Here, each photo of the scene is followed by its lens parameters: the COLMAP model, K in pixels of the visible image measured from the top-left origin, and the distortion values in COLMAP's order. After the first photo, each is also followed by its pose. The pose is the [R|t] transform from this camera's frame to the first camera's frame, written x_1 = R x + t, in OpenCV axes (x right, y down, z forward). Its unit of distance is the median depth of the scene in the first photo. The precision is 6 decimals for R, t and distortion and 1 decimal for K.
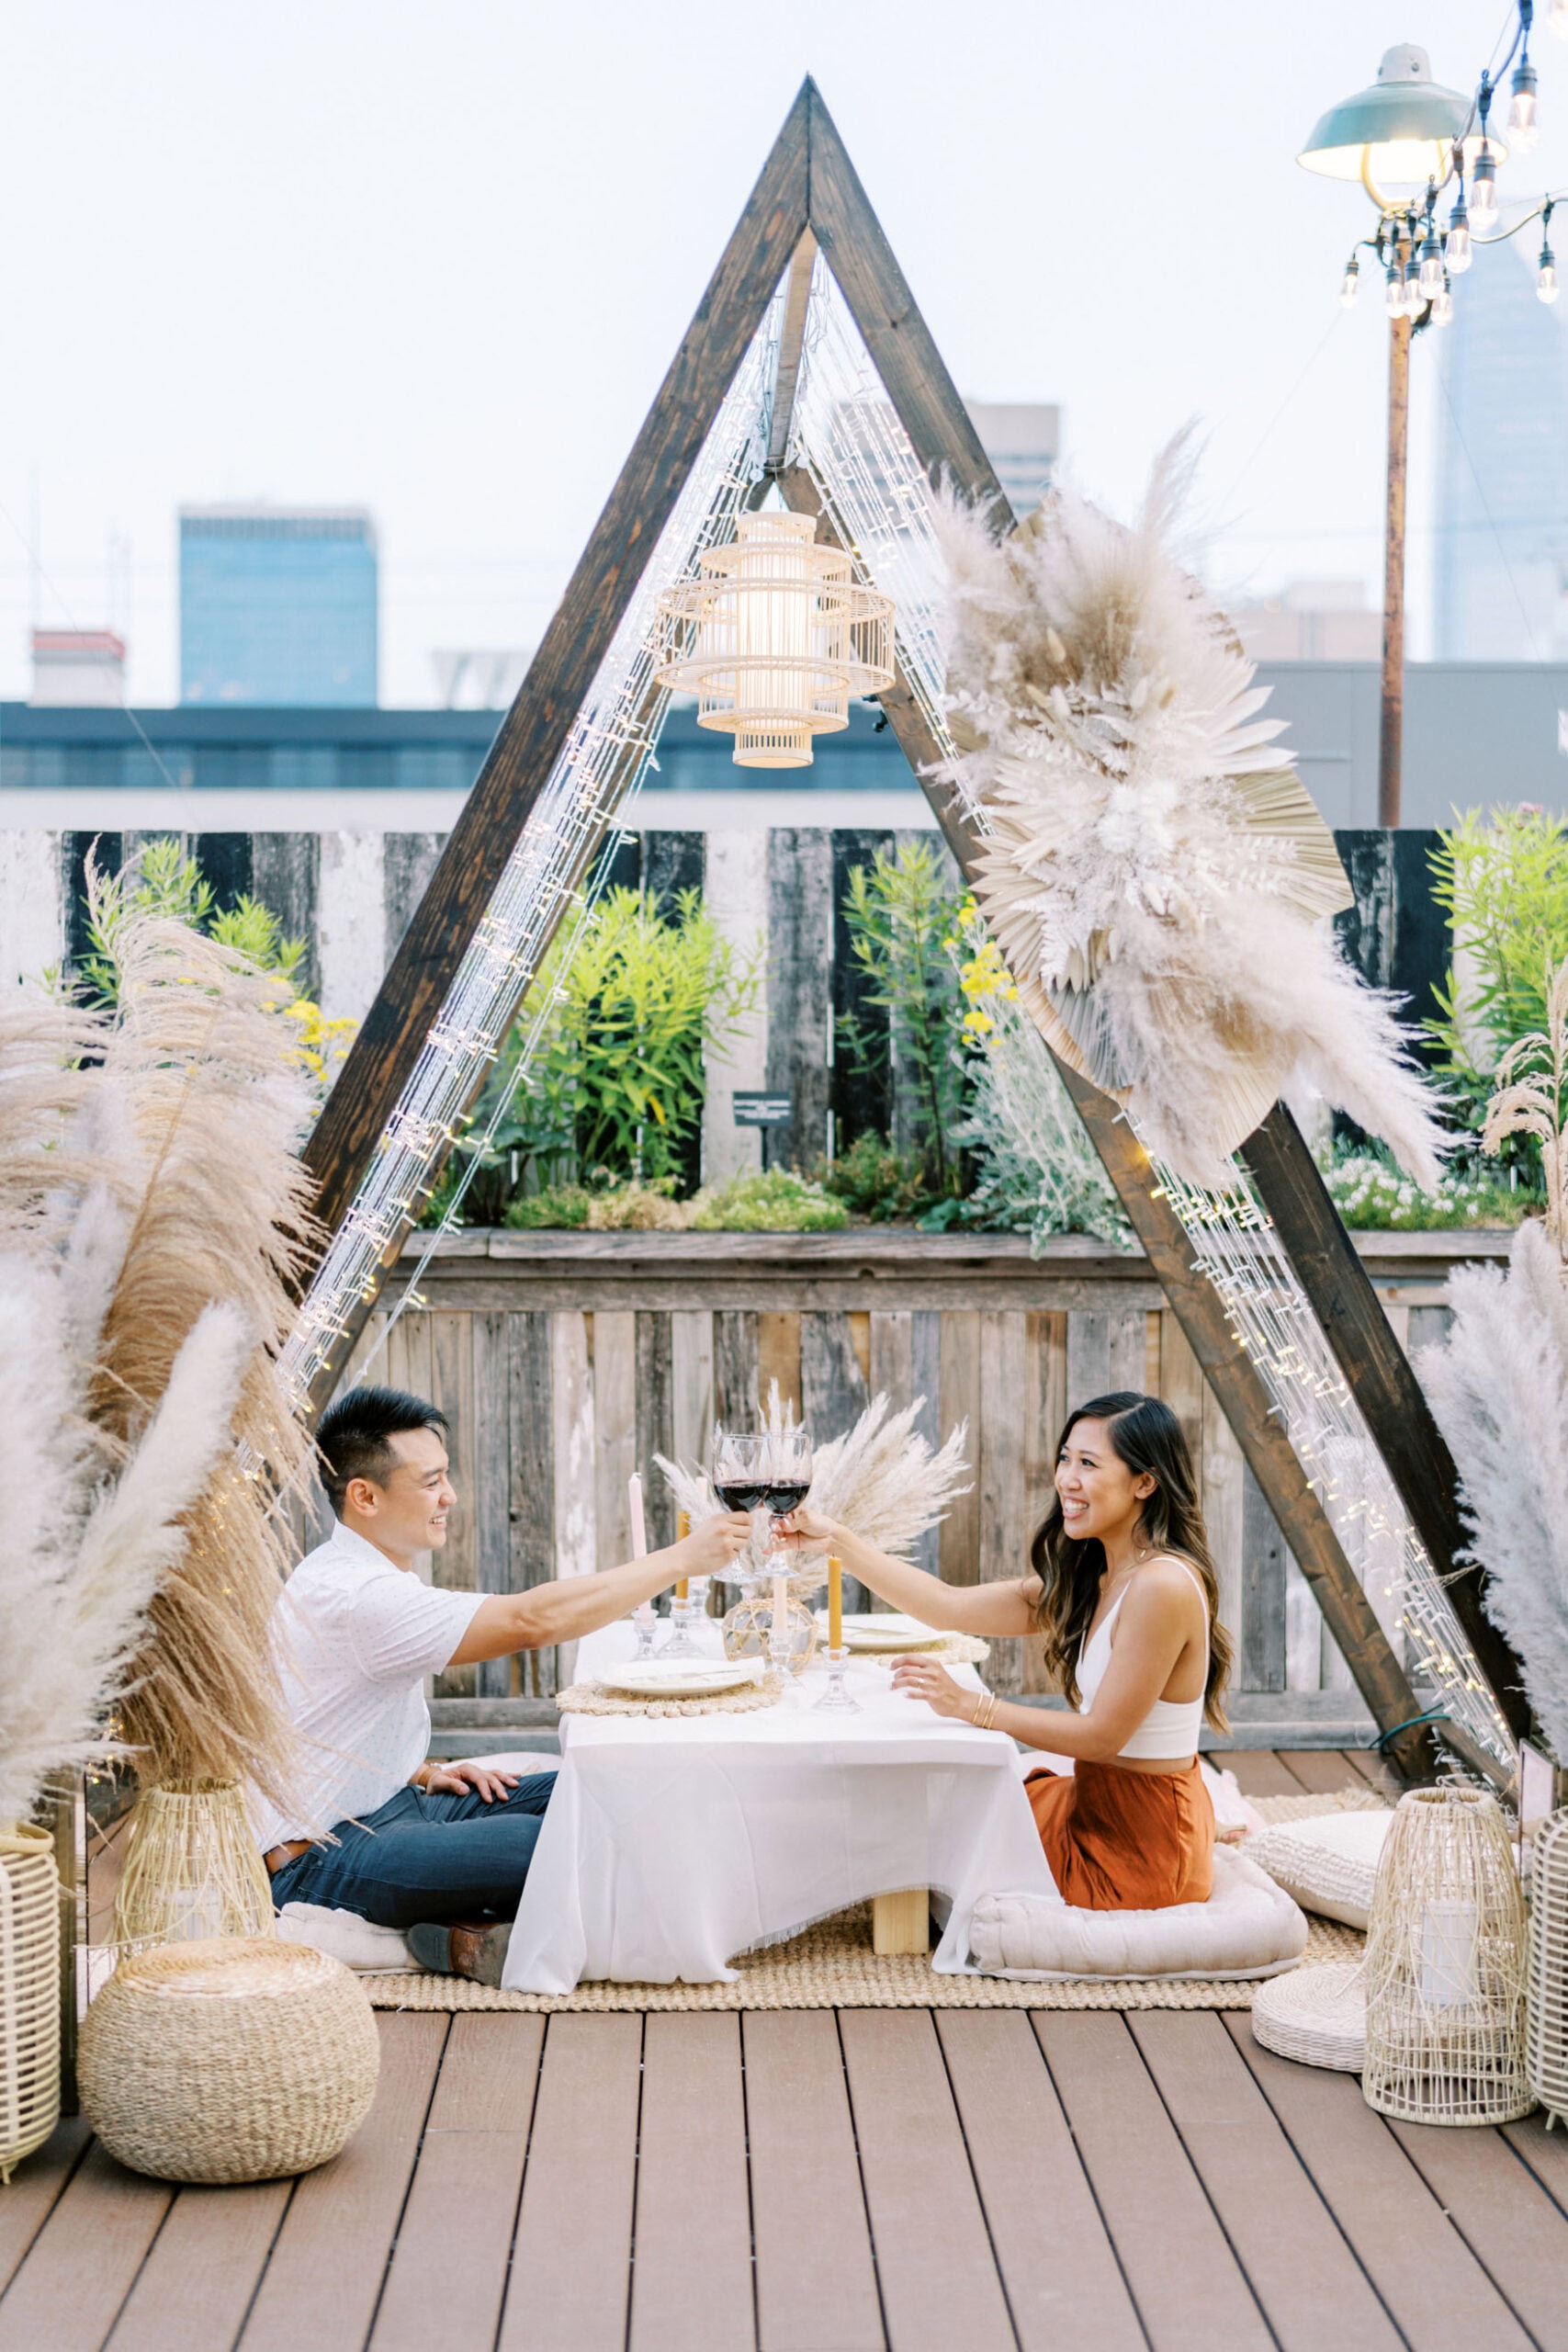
lens RADIAL K [[3459.7, 0, 794.0], [0, 3459.7, 1225.4], [0, 0, 1]] dist [-0.004783, -0.030451]
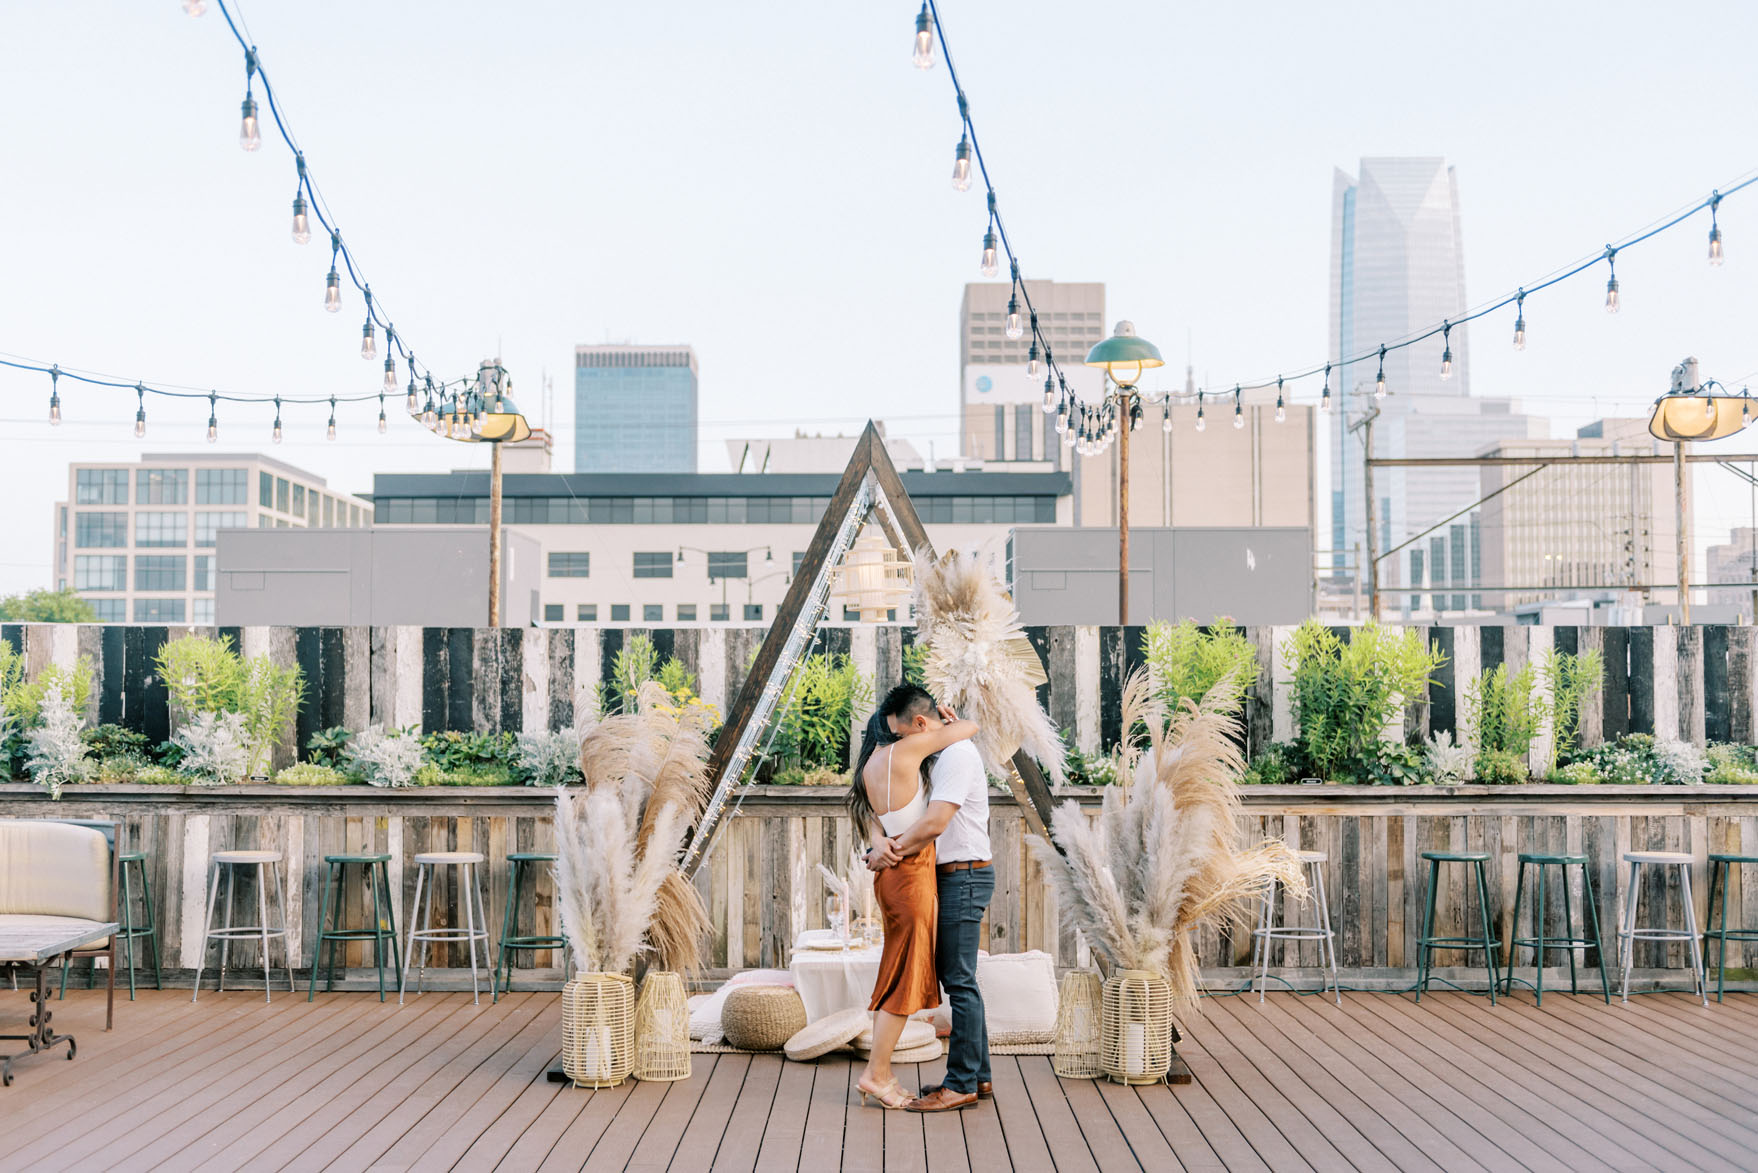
lens RADIAL K [[2102.4, 0, 856.6], [0, 2102.4, 586.3], [0, 0, 1]] dist [-0.018233, 0.016319]
pose [[0.999105, -0.003255, -0.042164, 0.051702], [-0.000582, 0.995881, -0.090668, -0.004912], [0.042285, 0.090612, 0.994988, -0.640657]]
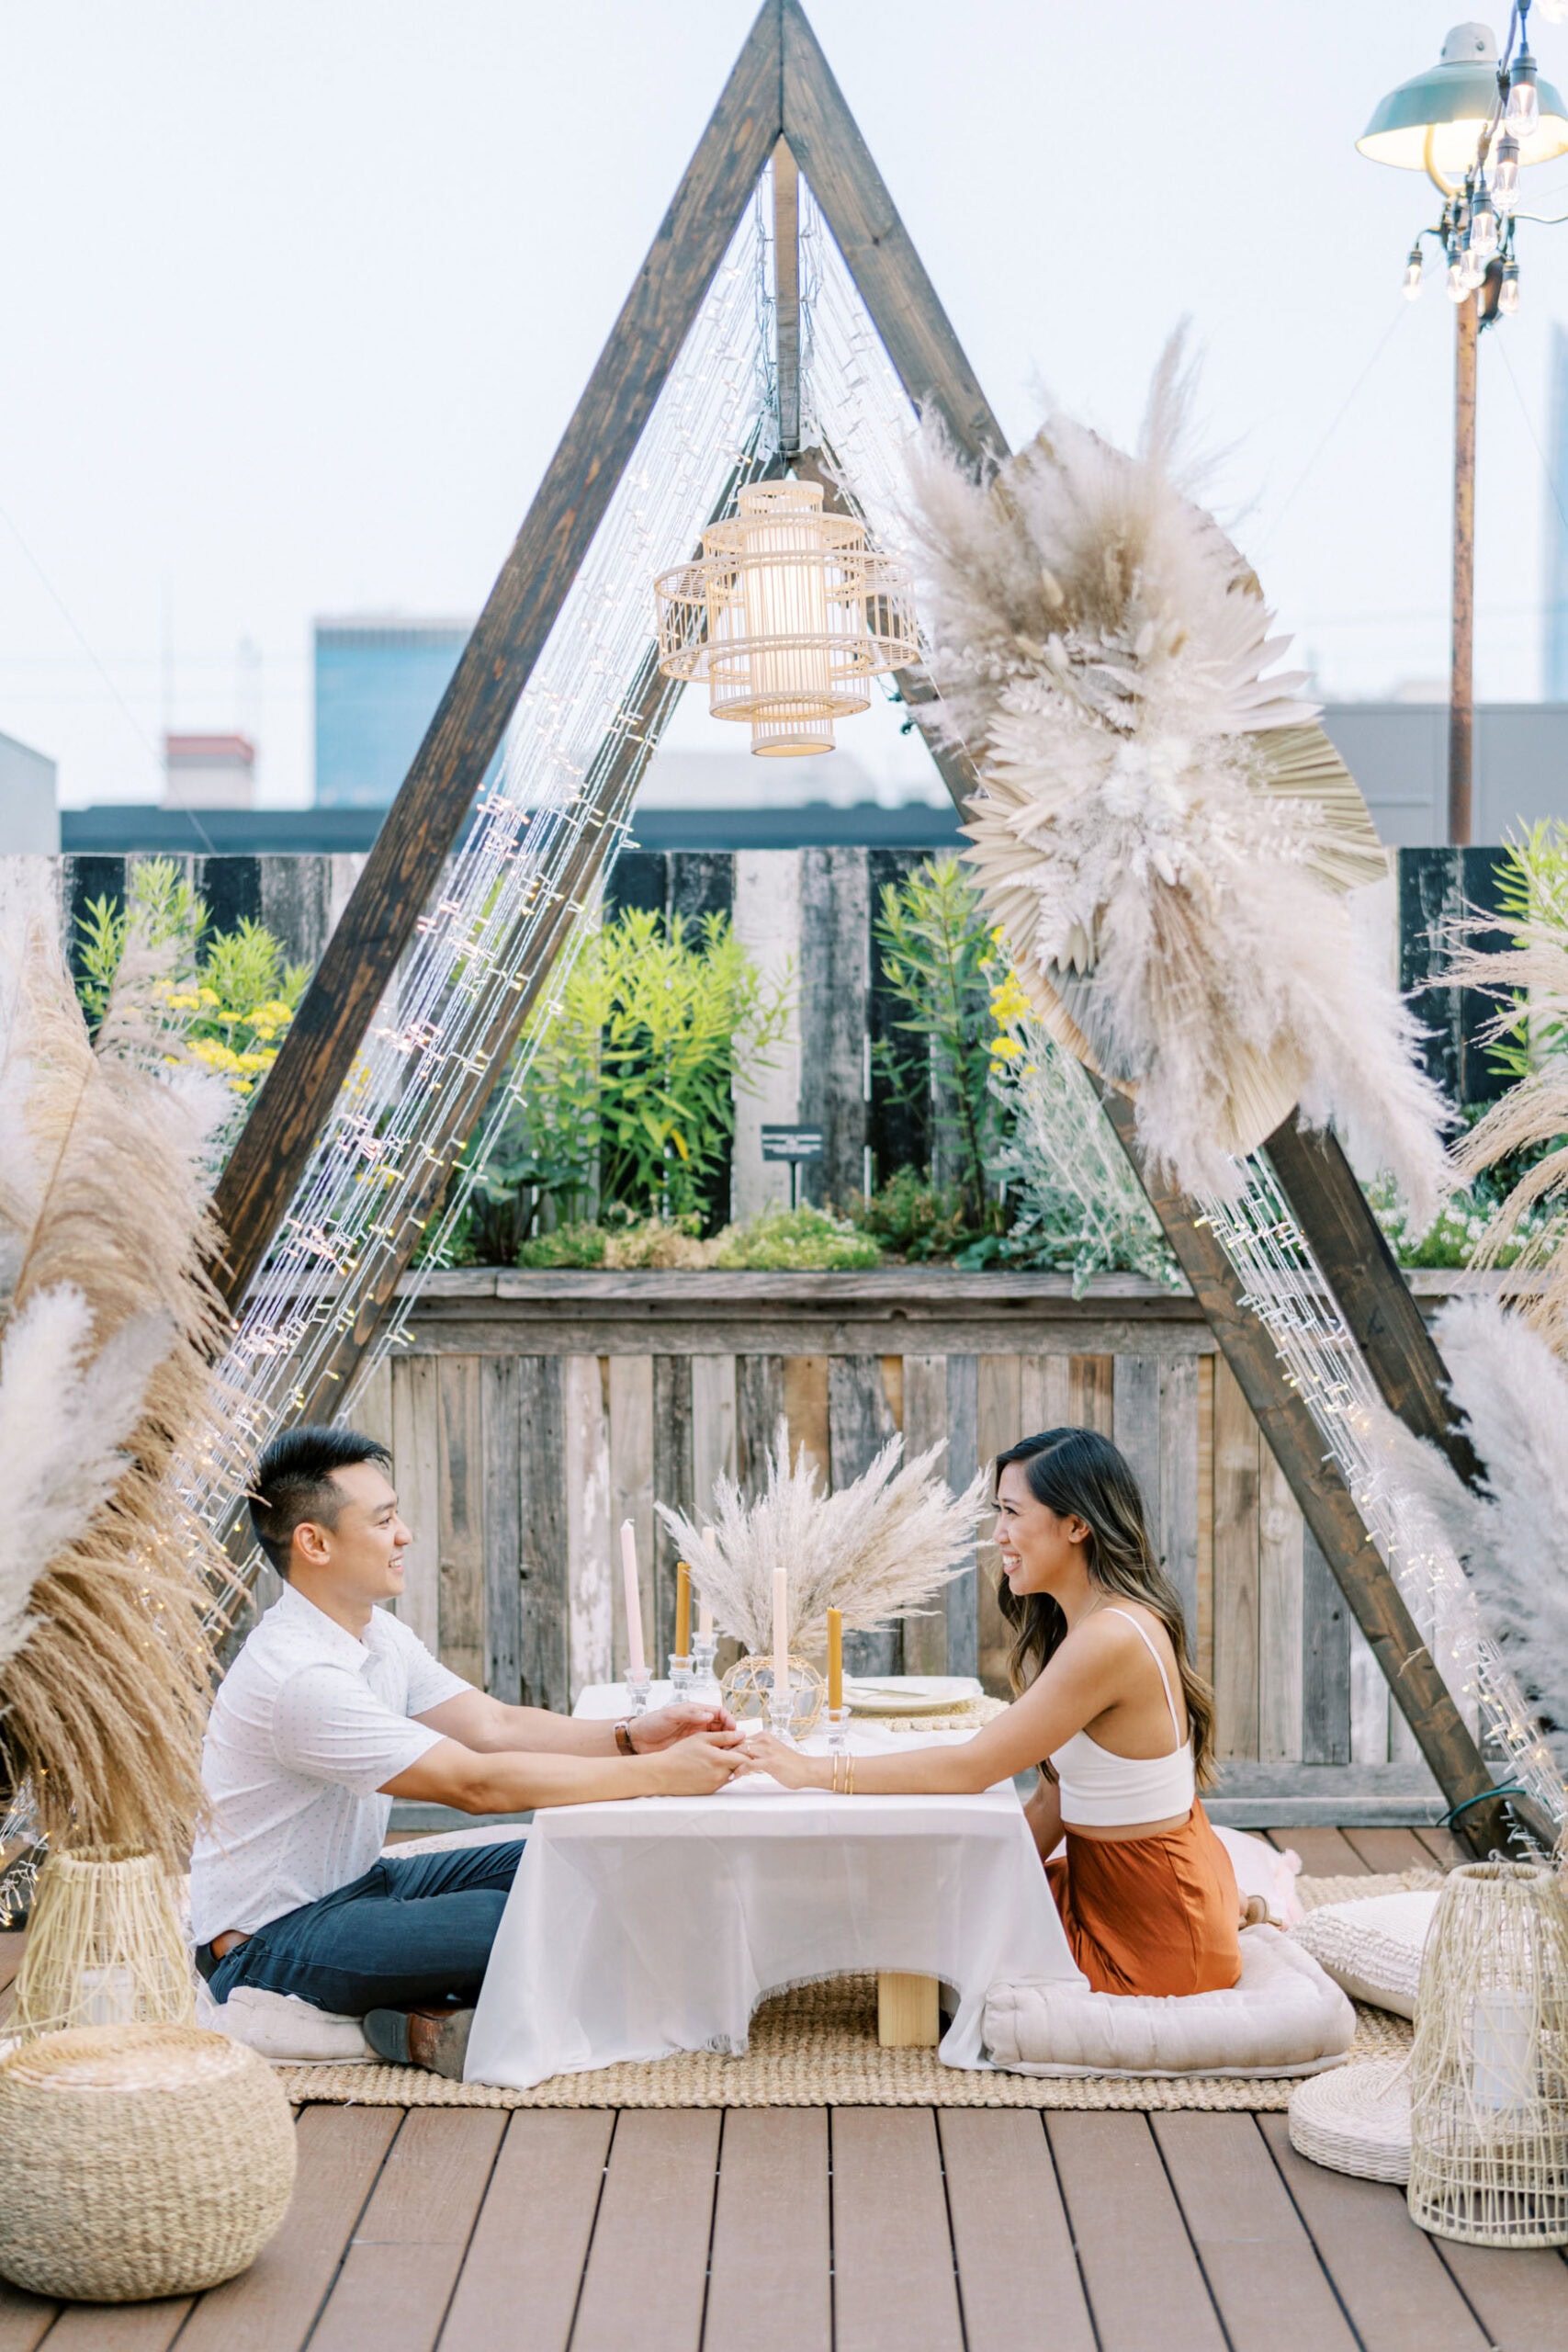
lens RADIAL K [[3406.8, 0, 787.9], [0, 3406.8, 1205.1], [0, 0, 1]] dist [0.004029, -0.071567]
pose [[0.999322, -0.001846, -0.036767, 0.027501], [0.000637, 0.999459, -0.032884, 0.016028], [0.036808, 0.032839, 0.998783, 0.081262]]
